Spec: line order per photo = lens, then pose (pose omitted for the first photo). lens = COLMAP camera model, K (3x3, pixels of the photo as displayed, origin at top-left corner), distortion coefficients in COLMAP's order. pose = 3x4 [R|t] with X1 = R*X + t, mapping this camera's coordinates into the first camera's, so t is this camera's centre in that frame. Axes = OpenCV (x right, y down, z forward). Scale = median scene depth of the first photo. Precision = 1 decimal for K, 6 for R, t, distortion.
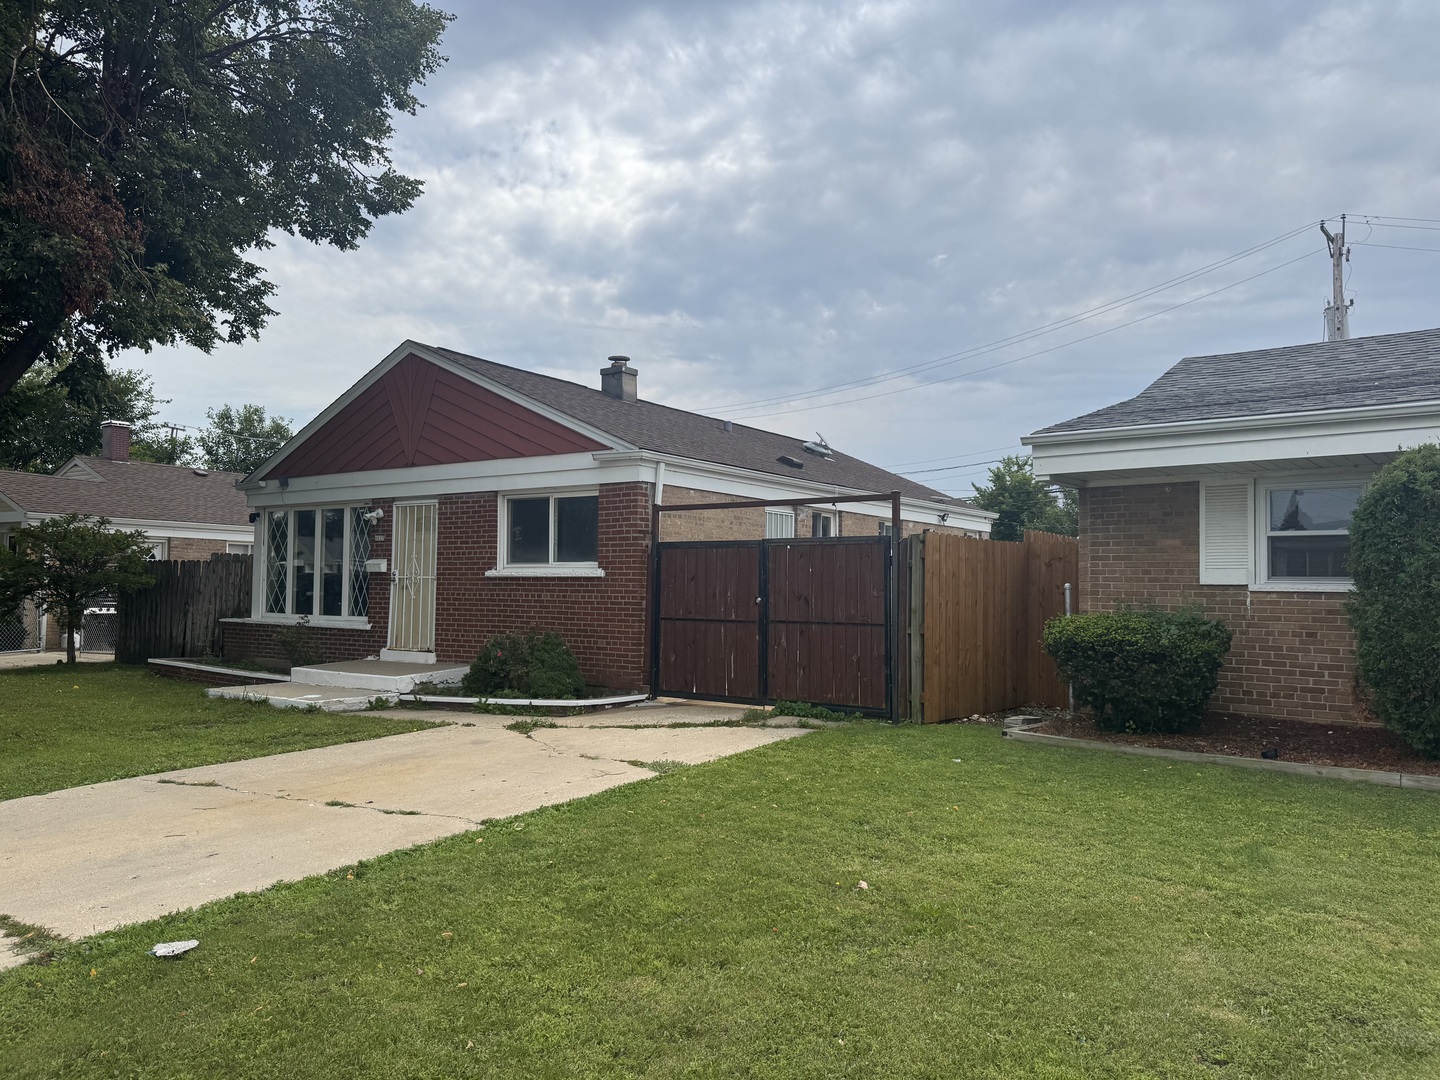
lens RADIAL K [[1043.5, 0, 763.0], [0, 1043.5, 541.8], [0, 0, 1]] dist [0.059090, -0.002143]
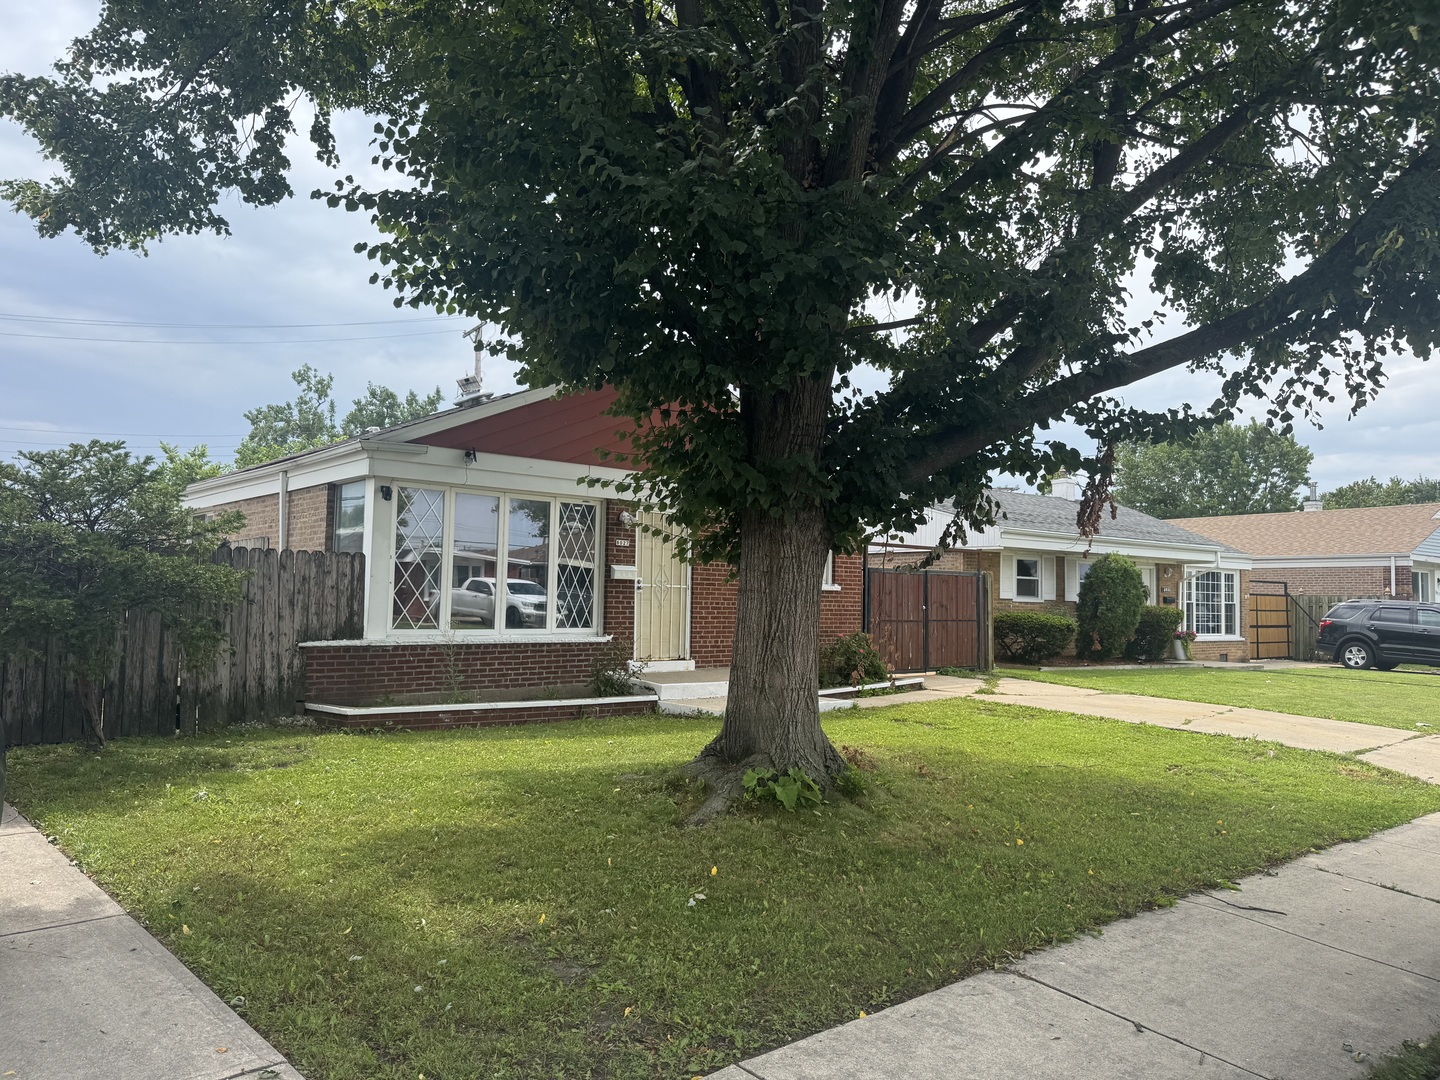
lens RADIAL K [[1034.4, 0, 747.3], [0, 1034.4, 538.3], [0, 0, 1]] dist [0.098759, -0.000149]
pose [[0.223864, 0.055219, 0.973055, -1.275941], [-0.055661, 0.997489, -0.043800, 0.027502], [-0.973030, -0.044356, 0.226375, 0.712879]]
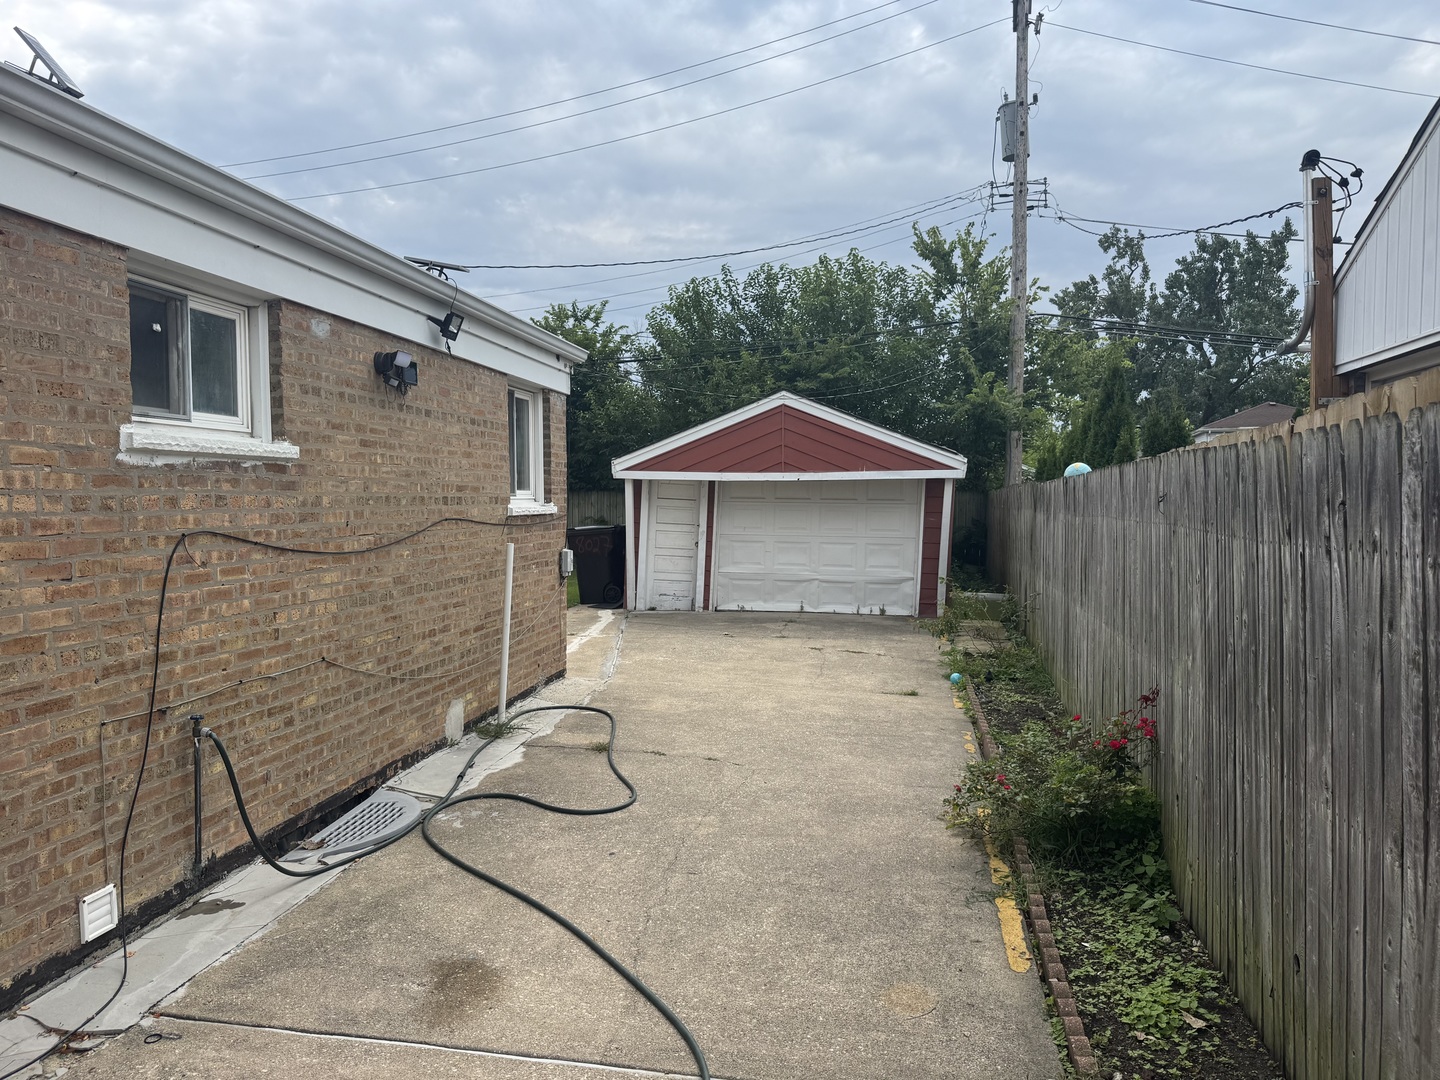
lens RADIAL K [[996.2, 0, 720.0], [0, 996.2, 540.0], [0, 0, 1]] dist [-0.006245, -0.001370]
pose [[0.908905, -0.017228, 0.416648, 0.169099], [-0.018776, 0.996442, 0.082162, 0.037781], [-0.416581, -0.082501, 0.905347, 0.966795]]
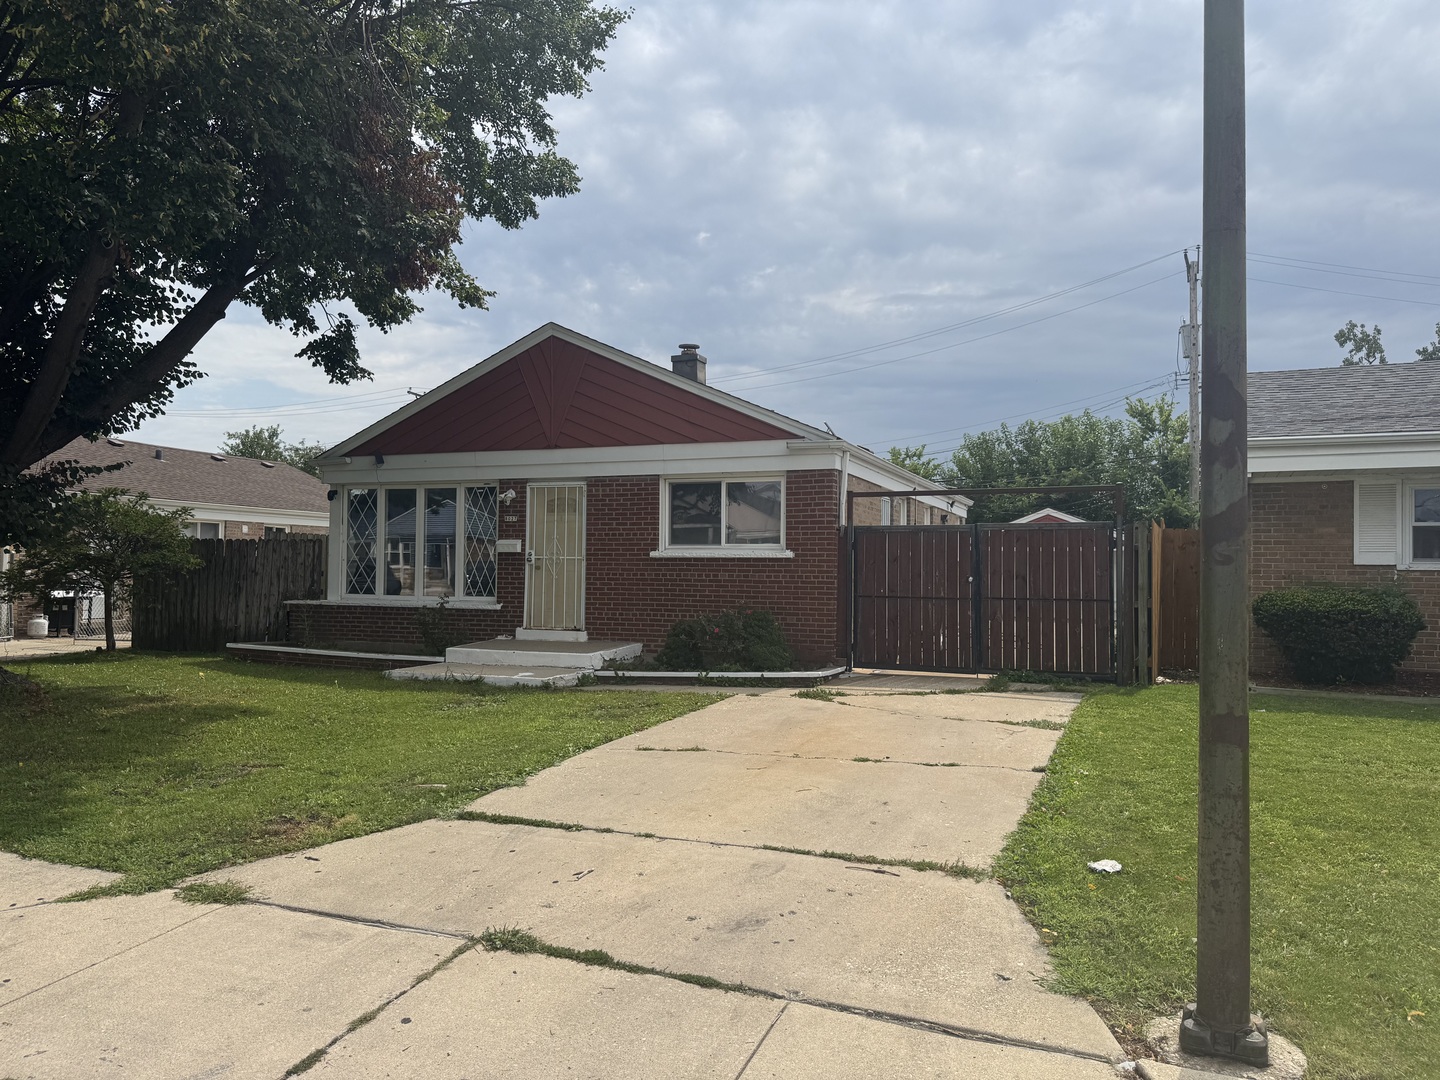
lens RADIAL K [[1043.5, 0, 763.0], [0, 1043.5, 541.8], [0, 0, 1]] dist [0.059090, -0.002143]
pose [[0.971818, 0.005583, 0.235665, -0.380717], [-0.009554, 0.999831, 0.015712, 0.000649], [-0.235538, -0.017521, 0.971707, -0.027577]]
